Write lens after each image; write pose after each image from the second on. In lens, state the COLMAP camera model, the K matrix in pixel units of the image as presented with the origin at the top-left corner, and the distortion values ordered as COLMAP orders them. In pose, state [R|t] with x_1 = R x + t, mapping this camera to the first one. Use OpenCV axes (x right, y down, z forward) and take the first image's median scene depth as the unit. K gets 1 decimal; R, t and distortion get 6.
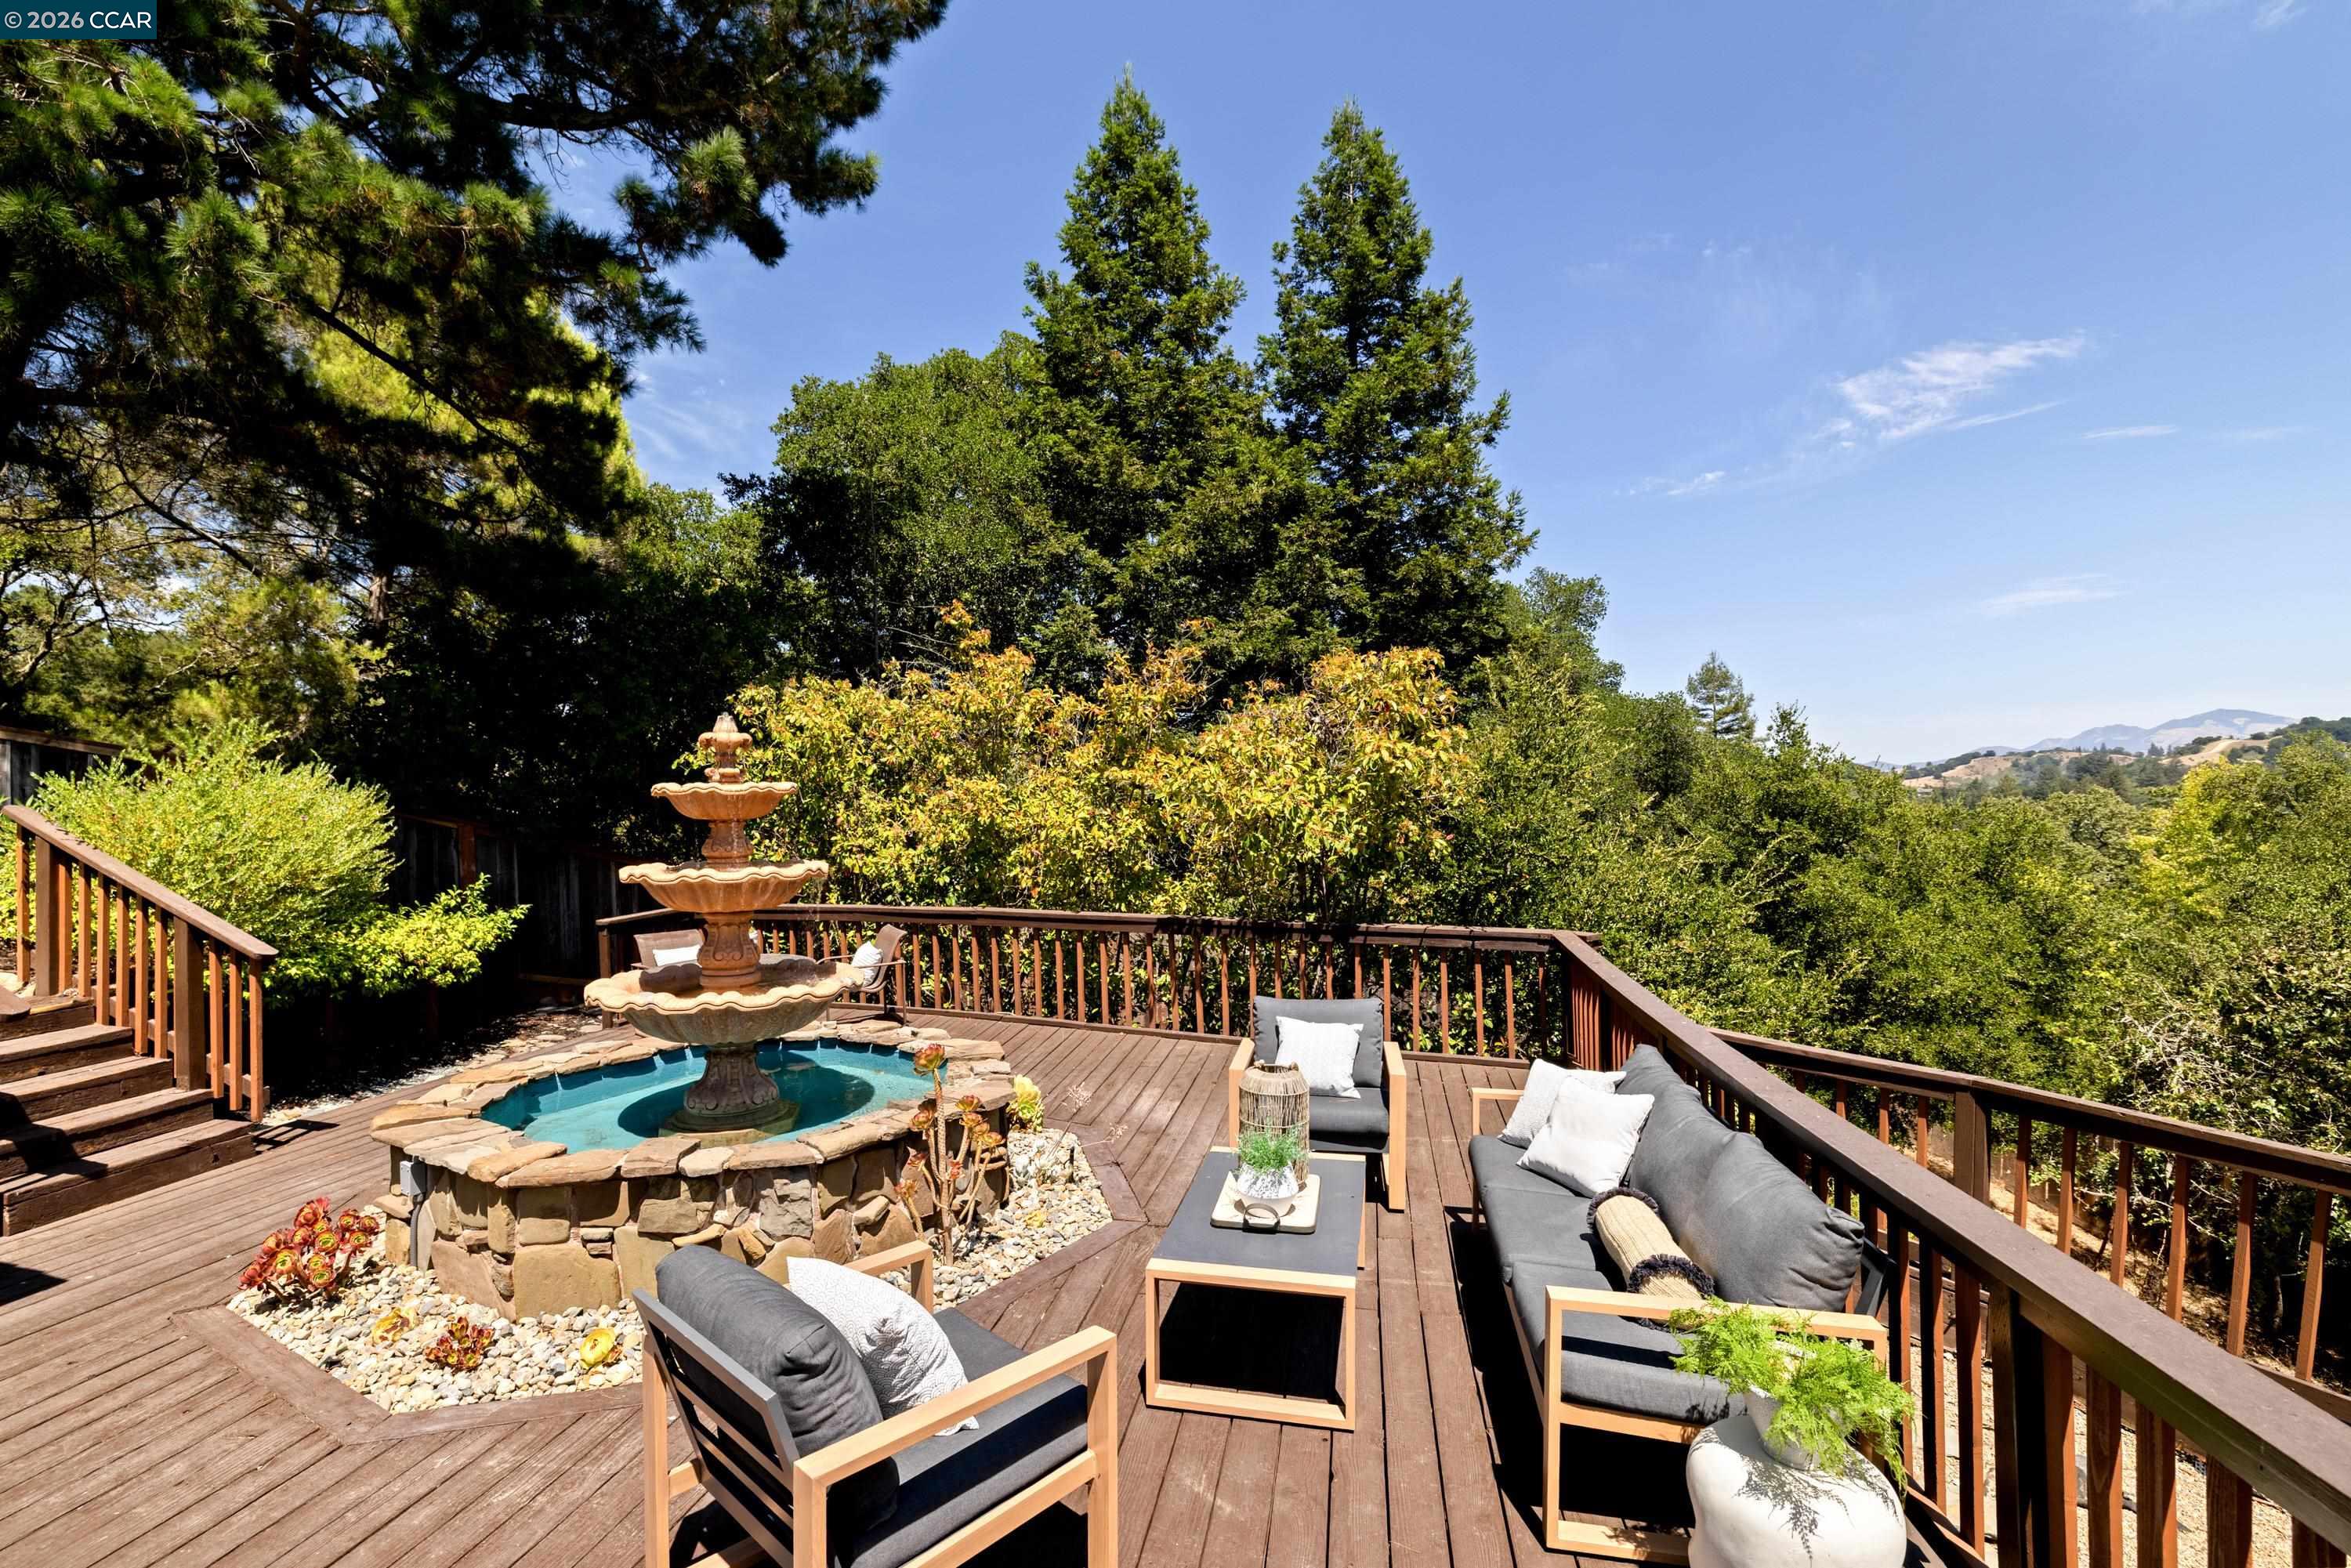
lens RADIAL K [[1048.9, 0, 1159.5], [0, 1048.9, 814.0], [0, 0, 1]] dist [0.001170, -0.000786]
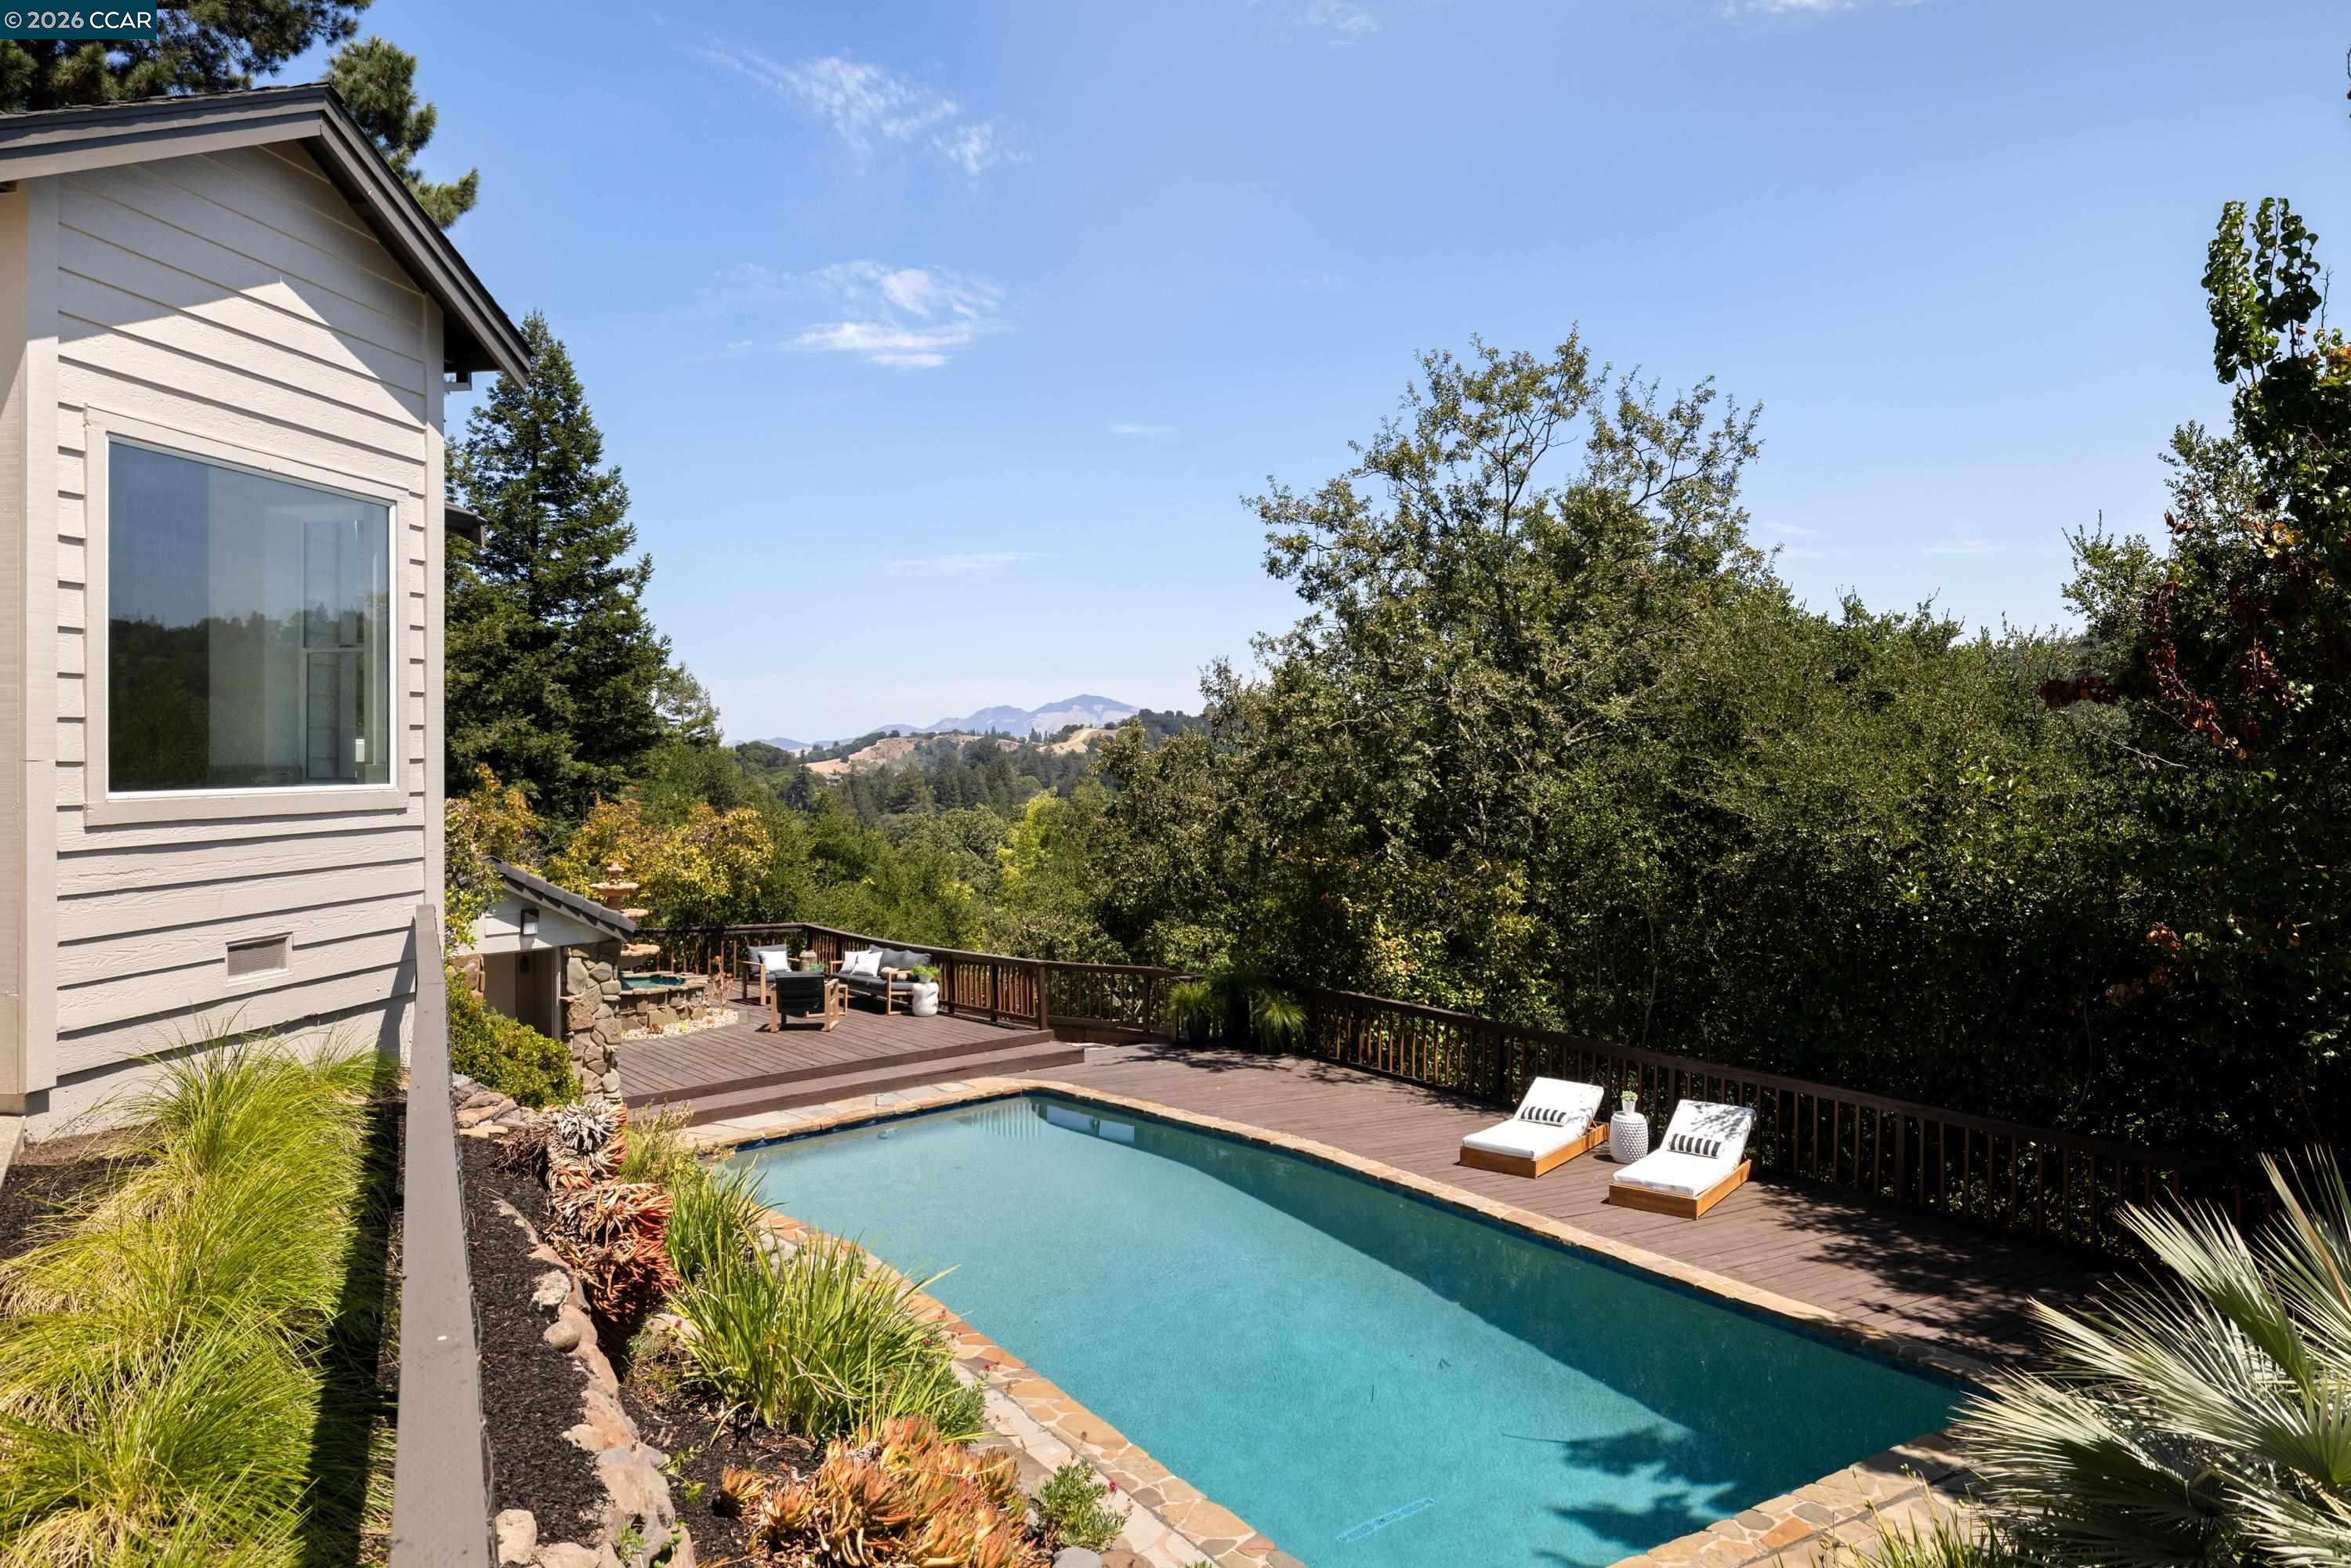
lens RADIAL K [[1535.3, 0, 1177.4], [0, 1535.3, 762.5], [0, 0, 1]] dist [0.009083, 0.004380]
pose [[0.658638, 0.019728, 0.752201, -0.819538], [0.000682, 0.999640, -0.026814, -0.079478], [-0.752459, 0.018174, 0.658388, -0.957690]]
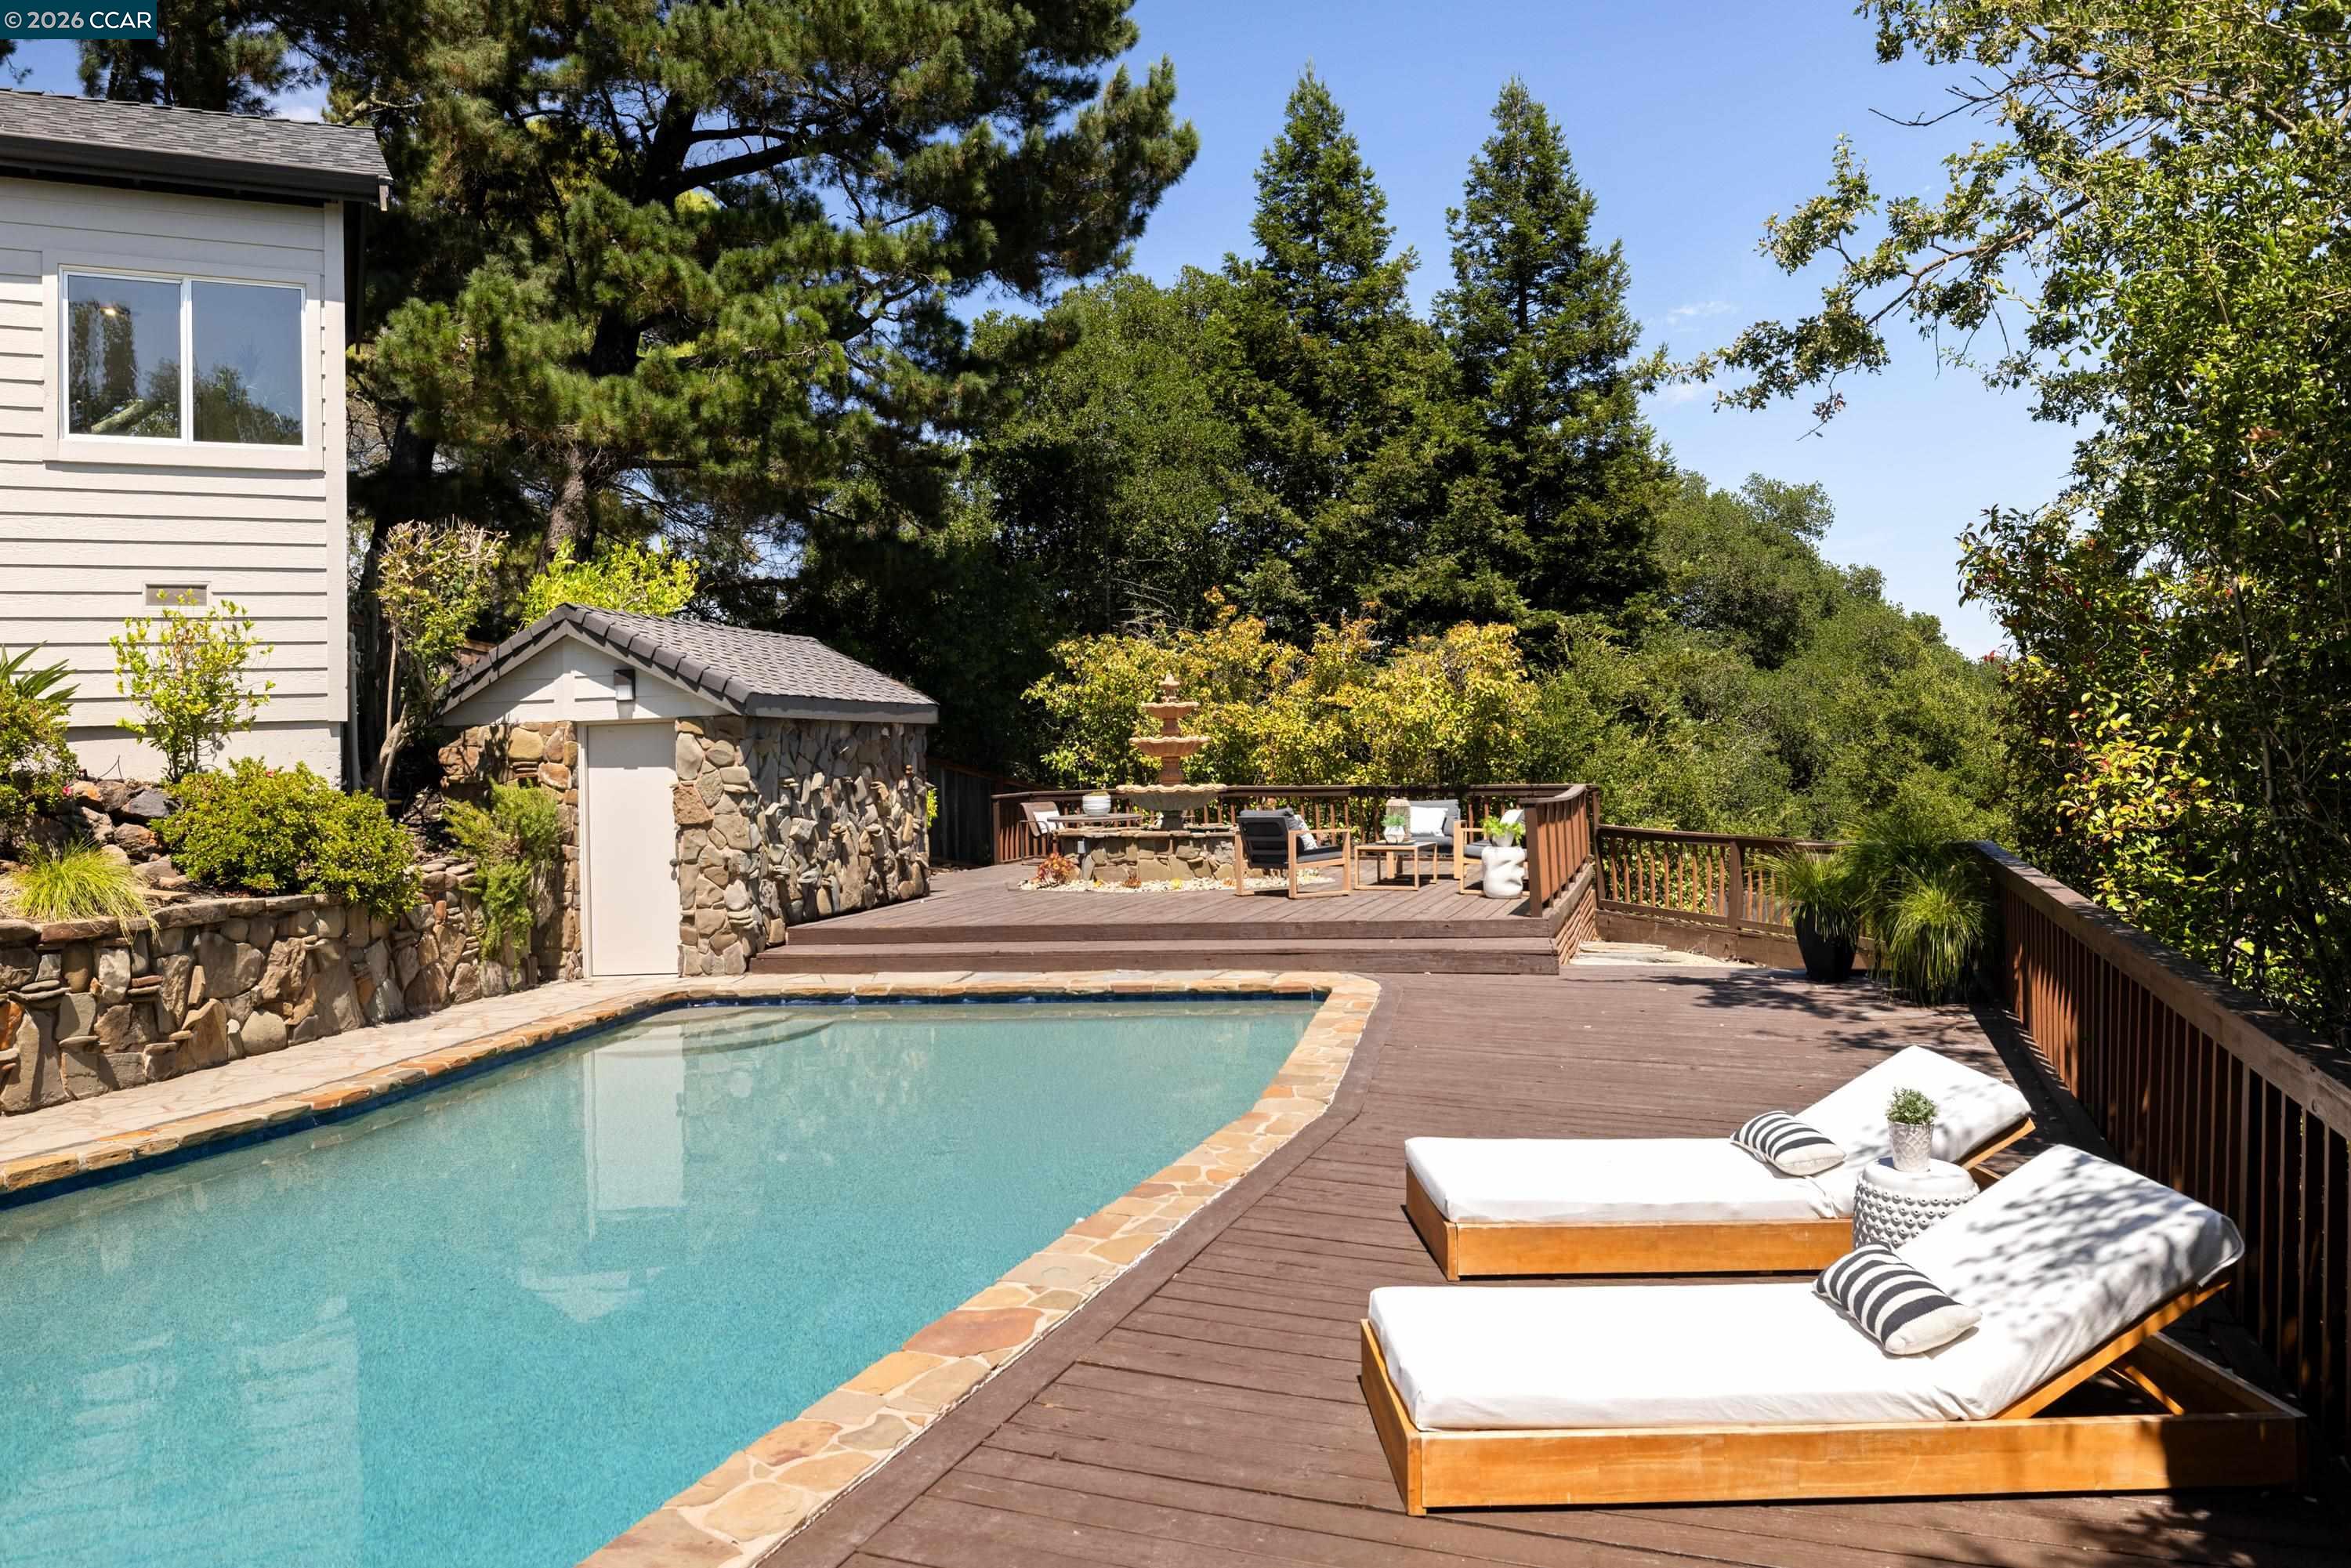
lens RADIAL K [[1722.1, 0, 1219.2], [0, 1722.1, 699.8], [0, 0, 1]] dist [-0.009141, -0.006627]
pose [[0.997791, -0.009859, -0.065699, -0.014844], [0.007083, 0.999078, -0.042355, 0.039055], [0.066056, 0.041796, 0.996940, -0.868344]]
